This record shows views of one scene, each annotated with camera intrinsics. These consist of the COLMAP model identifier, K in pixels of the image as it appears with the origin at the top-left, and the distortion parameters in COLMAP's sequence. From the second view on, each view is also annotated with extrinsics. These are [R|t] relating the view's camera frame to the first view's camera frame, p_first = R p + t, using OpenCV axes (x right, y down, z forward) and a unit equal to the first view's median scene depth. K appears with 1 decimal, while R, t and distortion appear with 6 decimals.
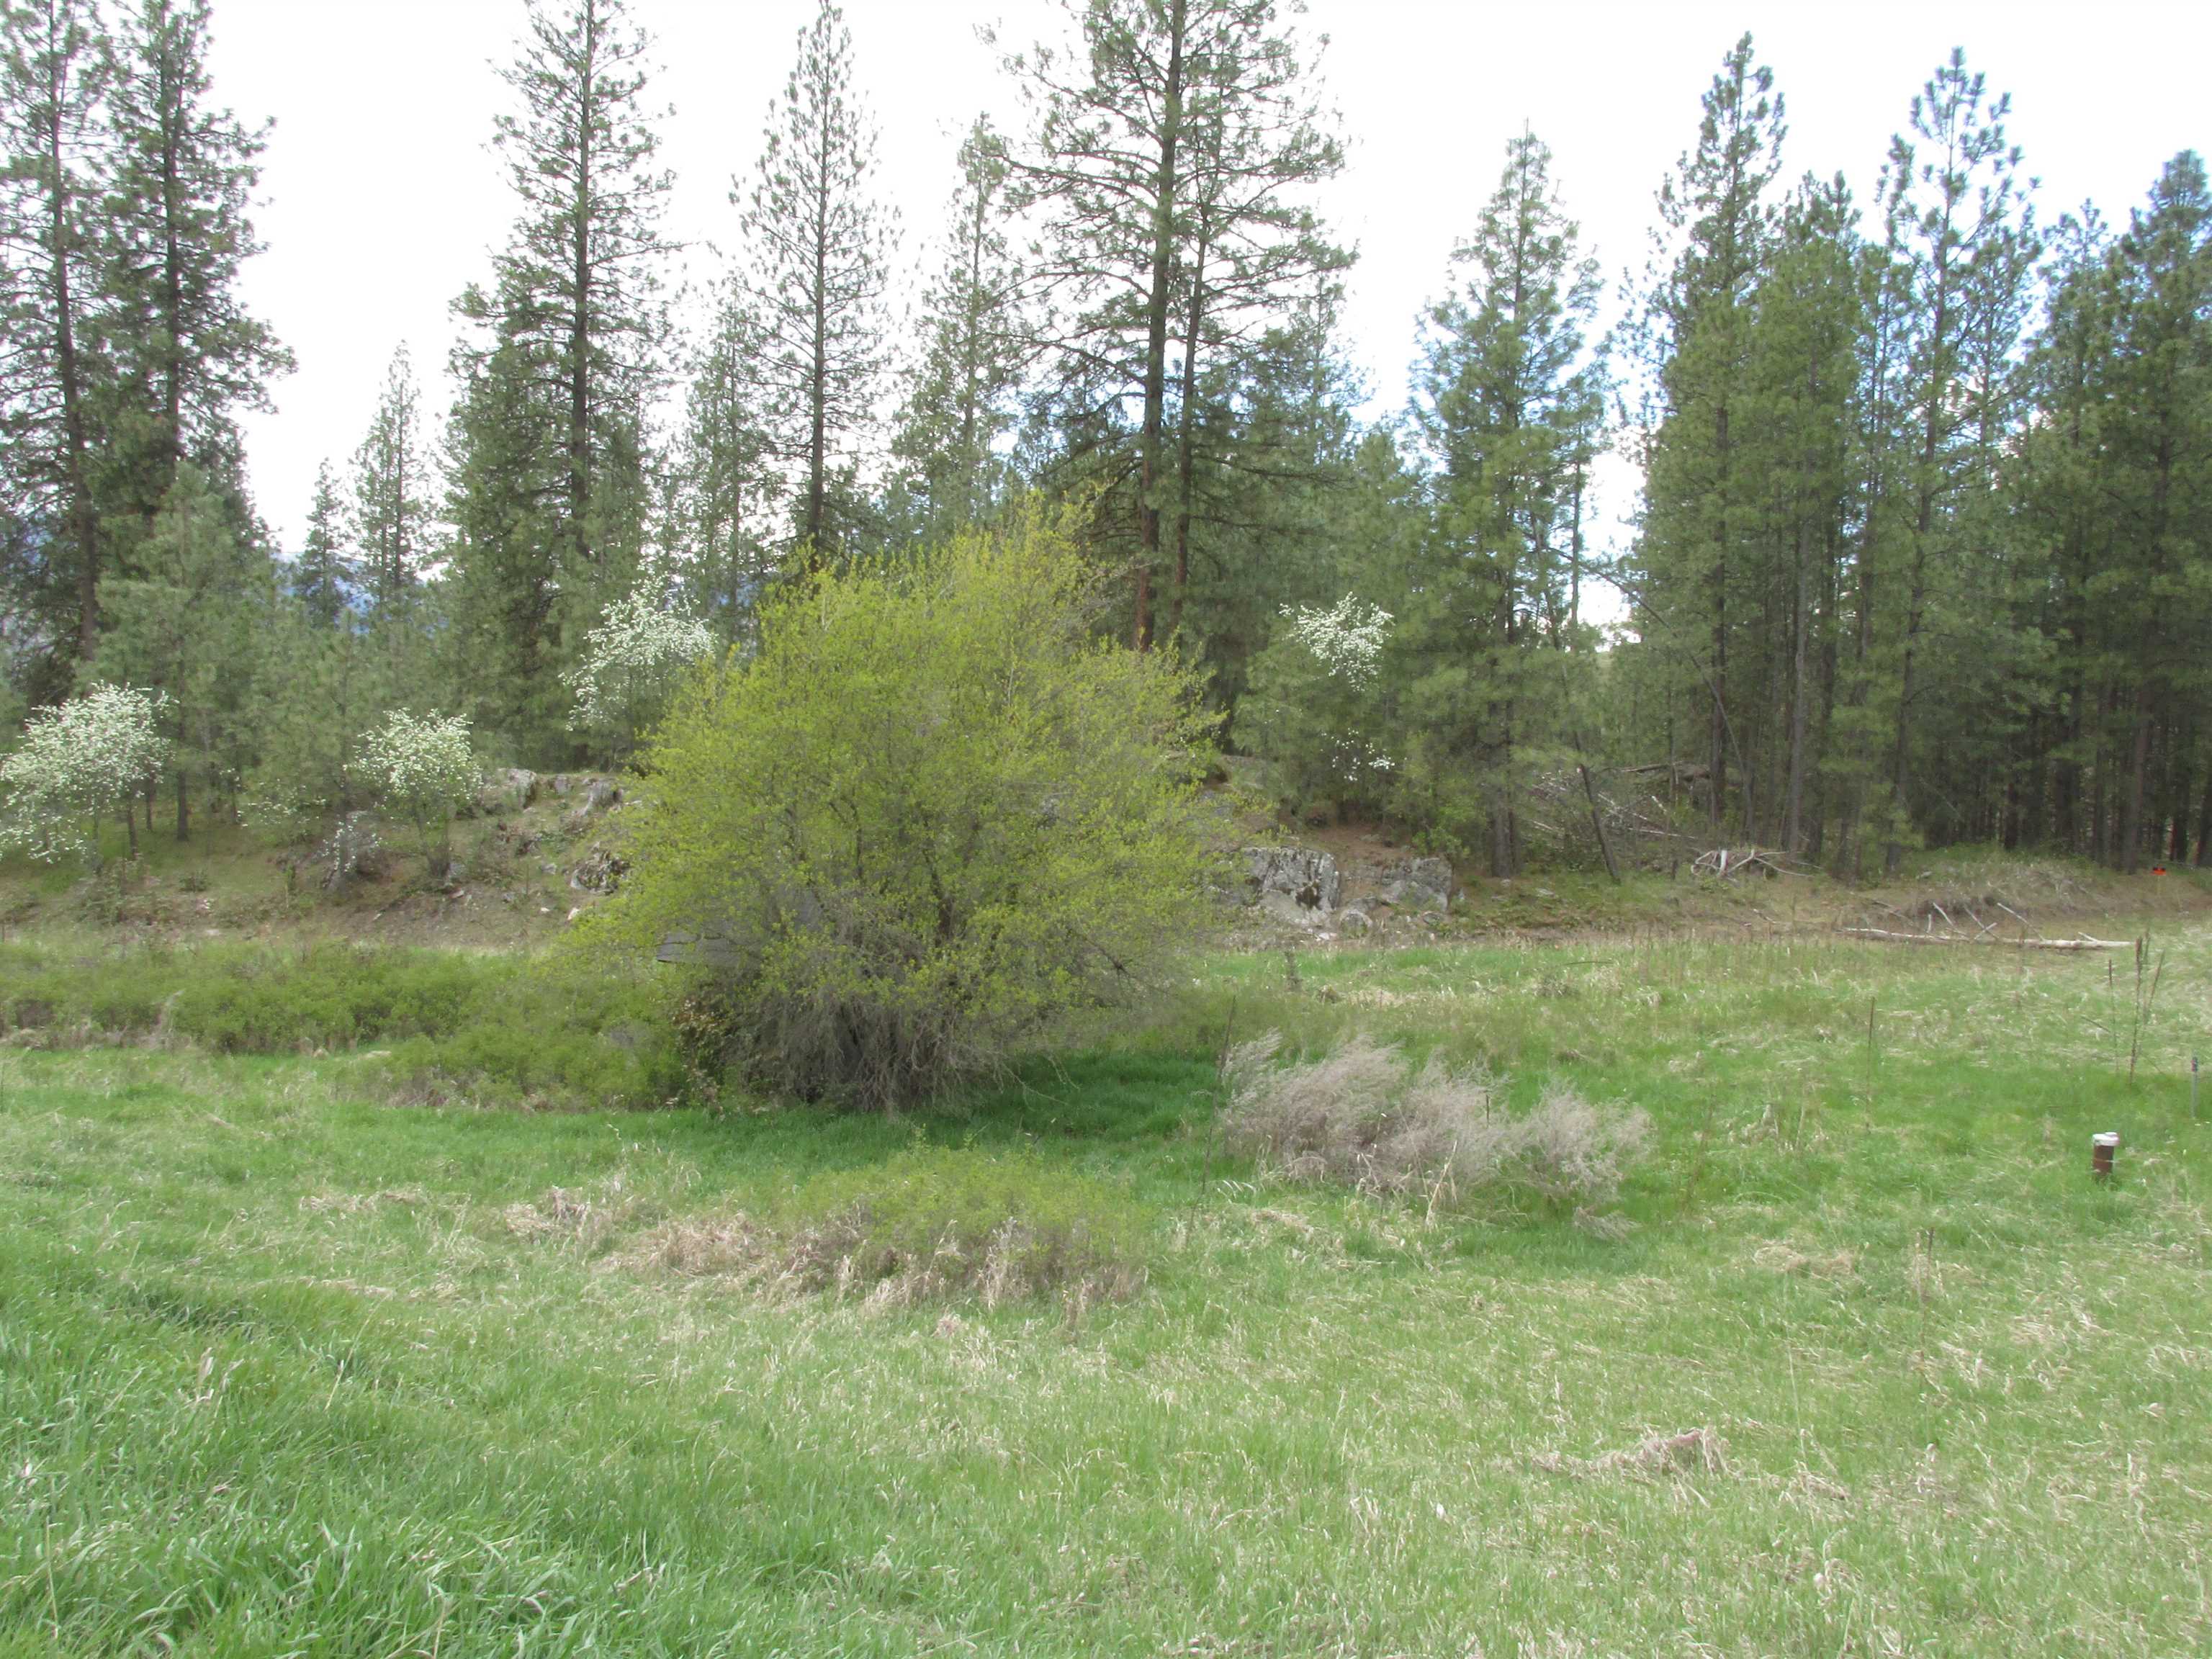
lens RADIAL K [[1842.5, 0, 1106.0], [0, 1842.5, 829.5], [0, 0, 1]] dist [-0.019386, 0.003930]
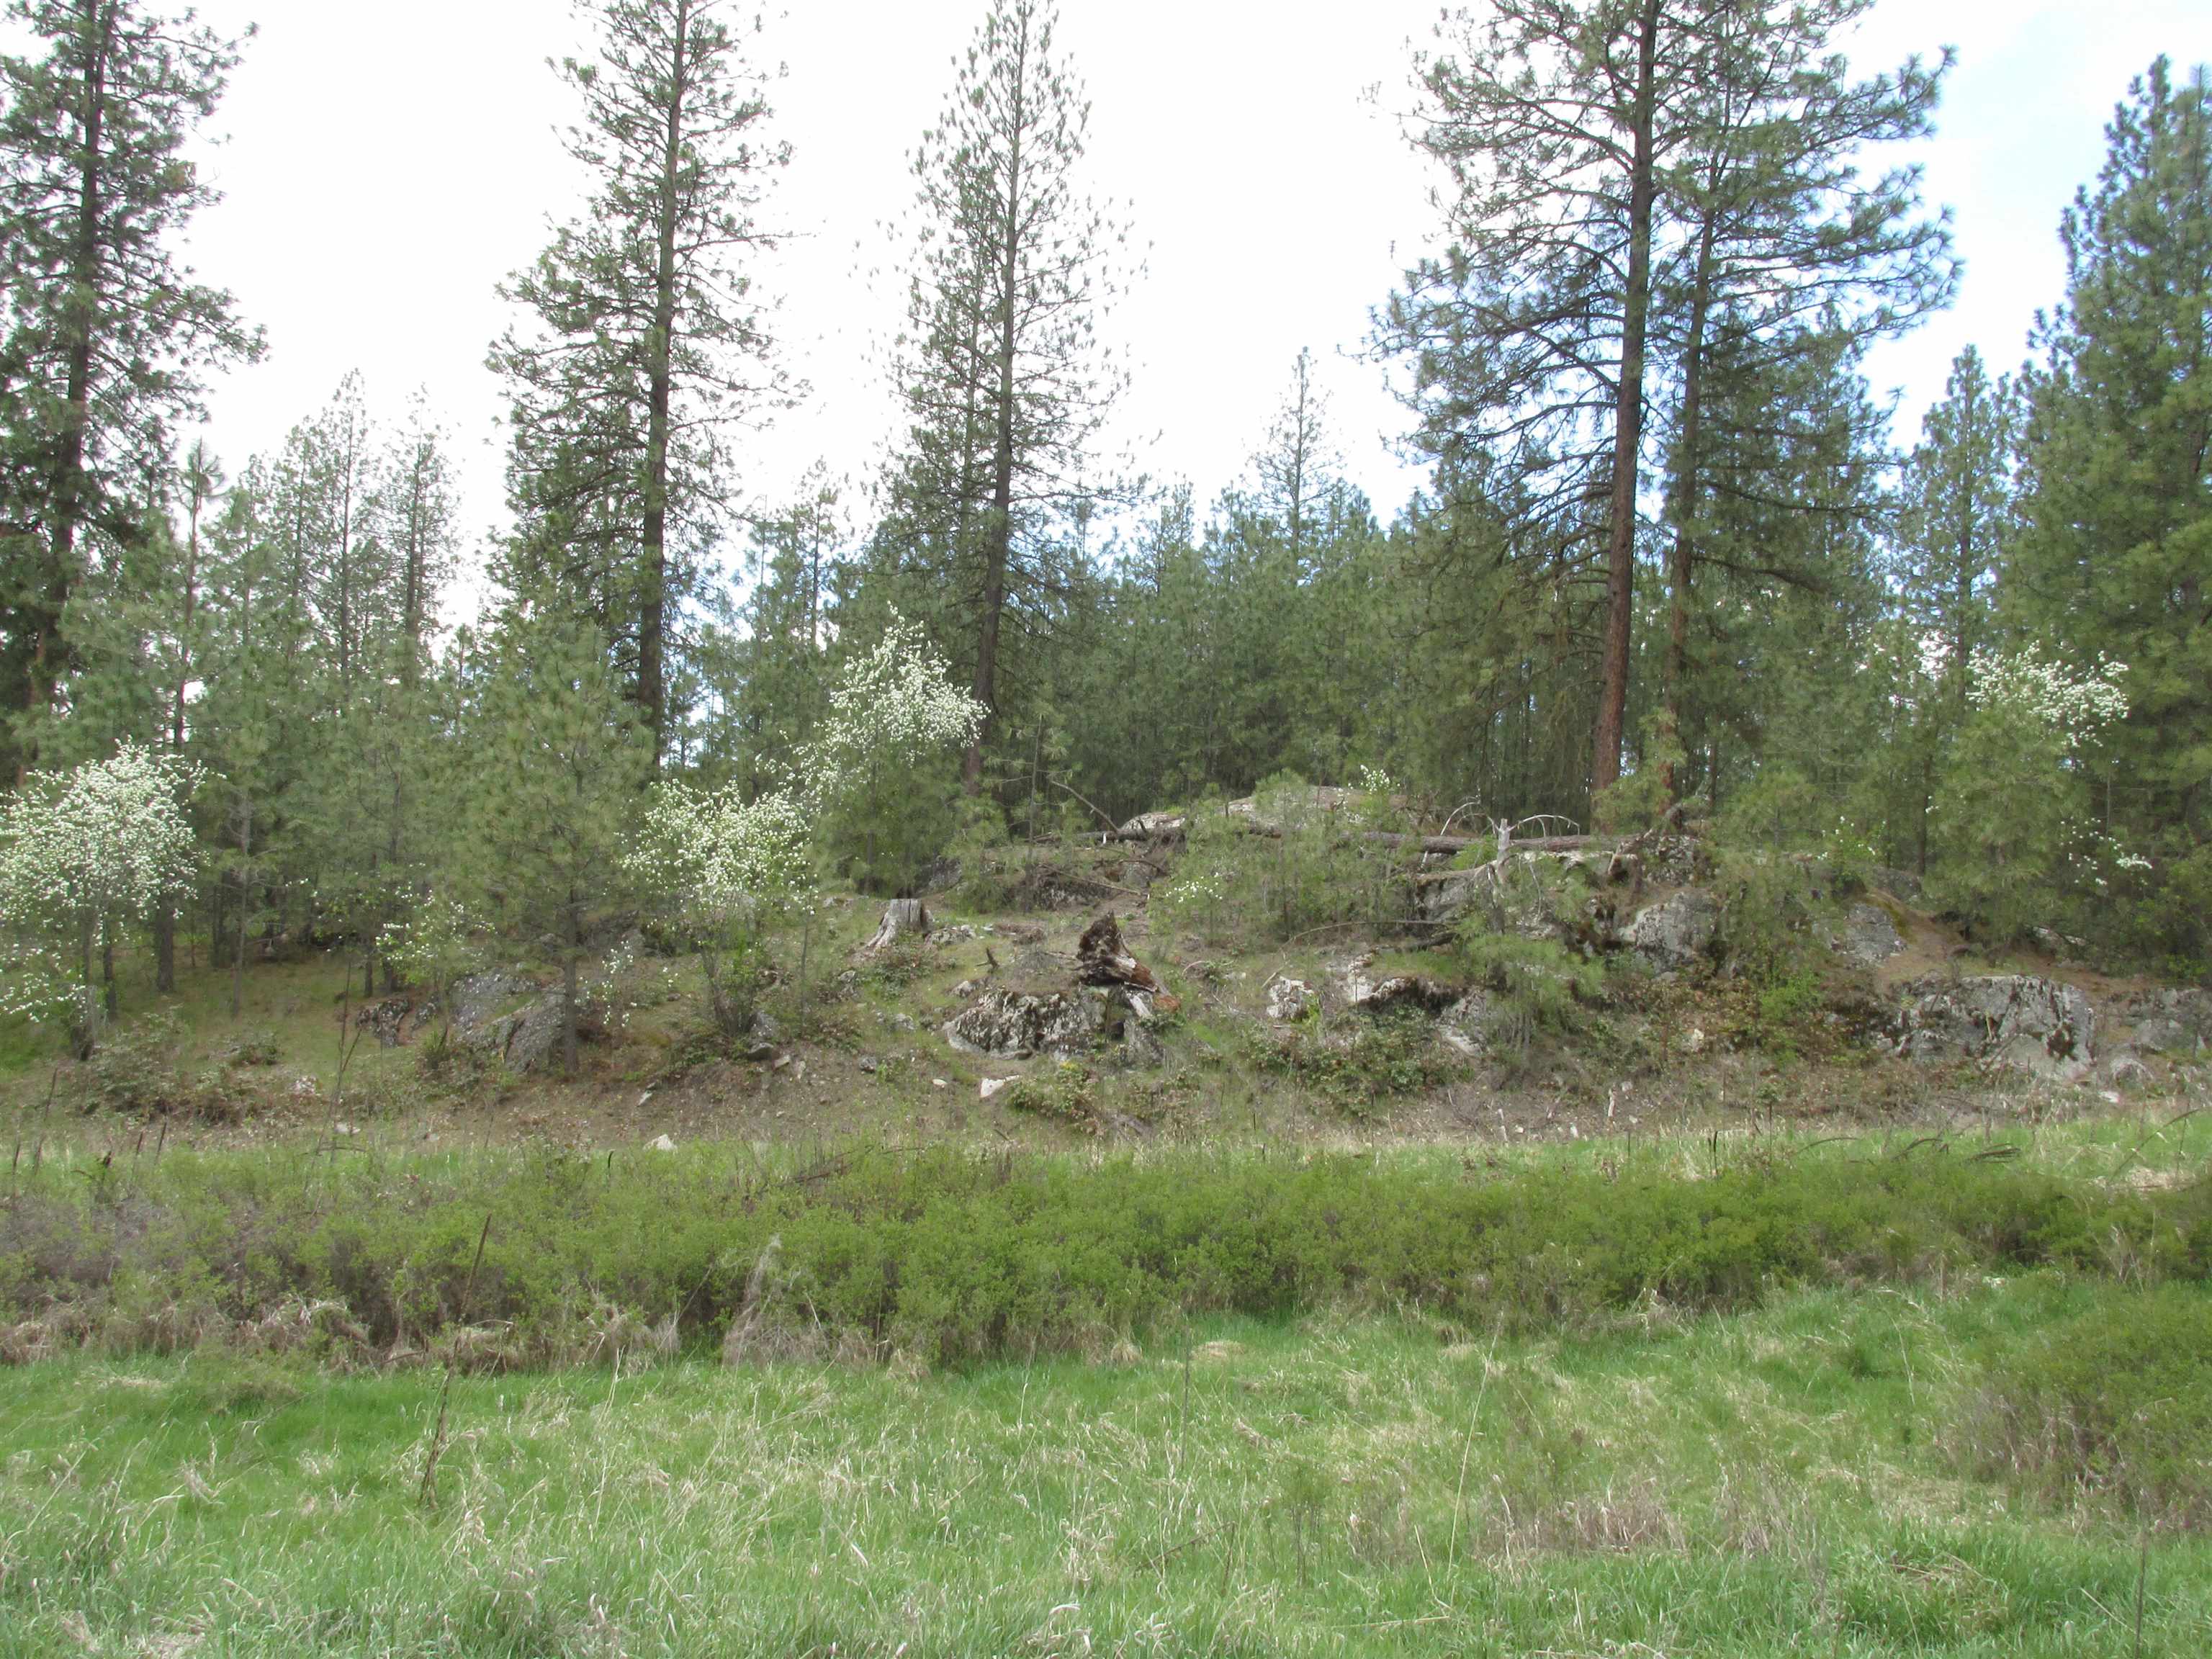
lens RADIAL K [[1842.5, 0, 1106.0], [0, 1842.5, 829.5], [0, 0, 1]] dist [-0.019386, 0.003930]
pose [[0.978389, 0.011550, 0.206450, -0.366063], [0.008979, 0.995124, -0.098222, 0.018122], [-0.206577, 0.097953, 0.973515, 0.325242]]
